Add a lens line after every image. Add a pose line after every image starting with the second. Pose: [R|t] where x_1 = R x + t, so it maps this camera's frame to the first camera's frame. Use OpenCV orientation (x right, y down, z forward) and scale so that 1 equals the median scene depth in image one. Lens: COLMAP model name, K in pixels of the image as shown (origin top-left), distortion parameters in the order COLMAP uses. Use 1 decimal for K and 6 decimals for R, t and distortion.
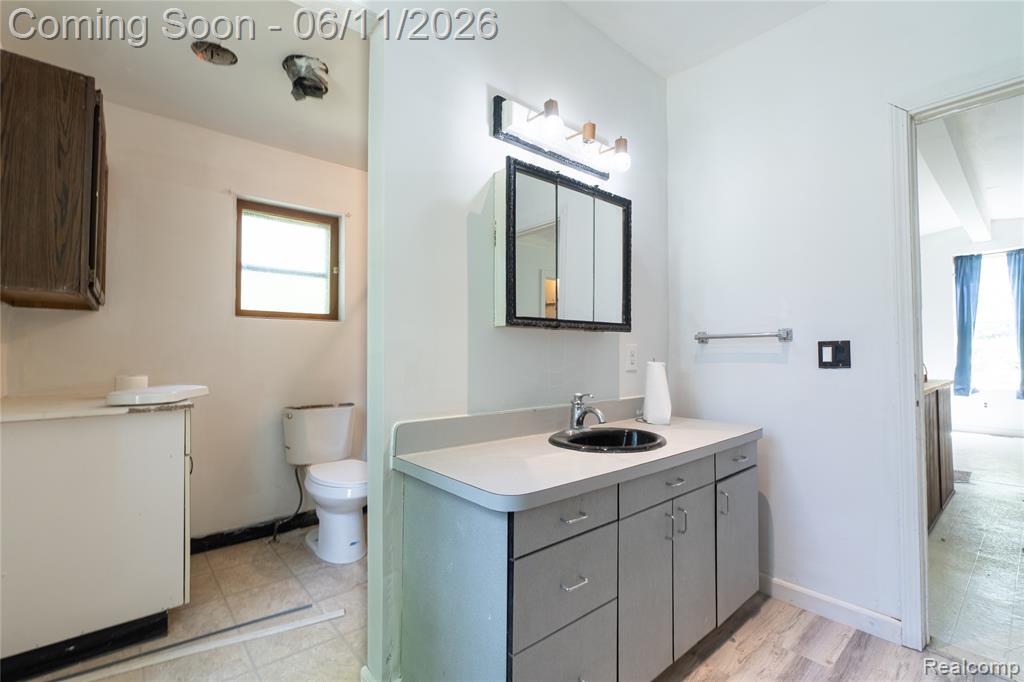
lens RADIAL K [[455.8, 0, 512.0], [0, 455.8, 341.0], [0, 0, 1]] dist [-0.001299, -0.000008]
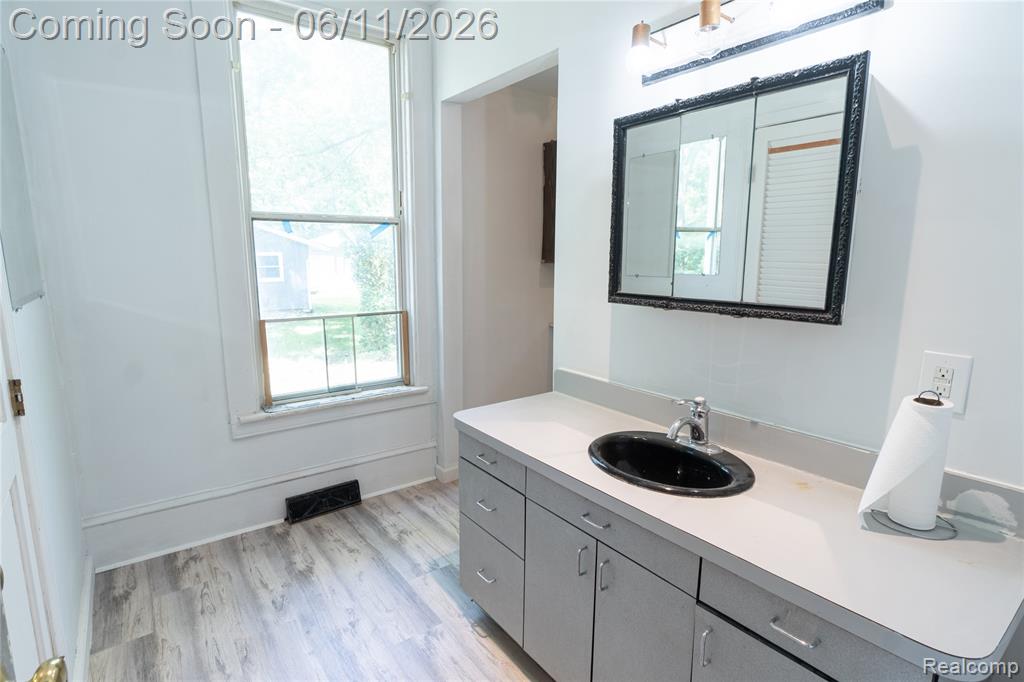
lens RADIAL K [[531.9, 0, 512.0], [0, 531.9, 341.0], [0, 0, 1]] dist [-0.000418, -0.000237]
pose [[-0.078842, 0.165789, -0.983005, 1.120100], [0.020860, 0.986133, 0.164644, -0.139468], [0.996669, -0.007525, -0.081207, 0.853923]]
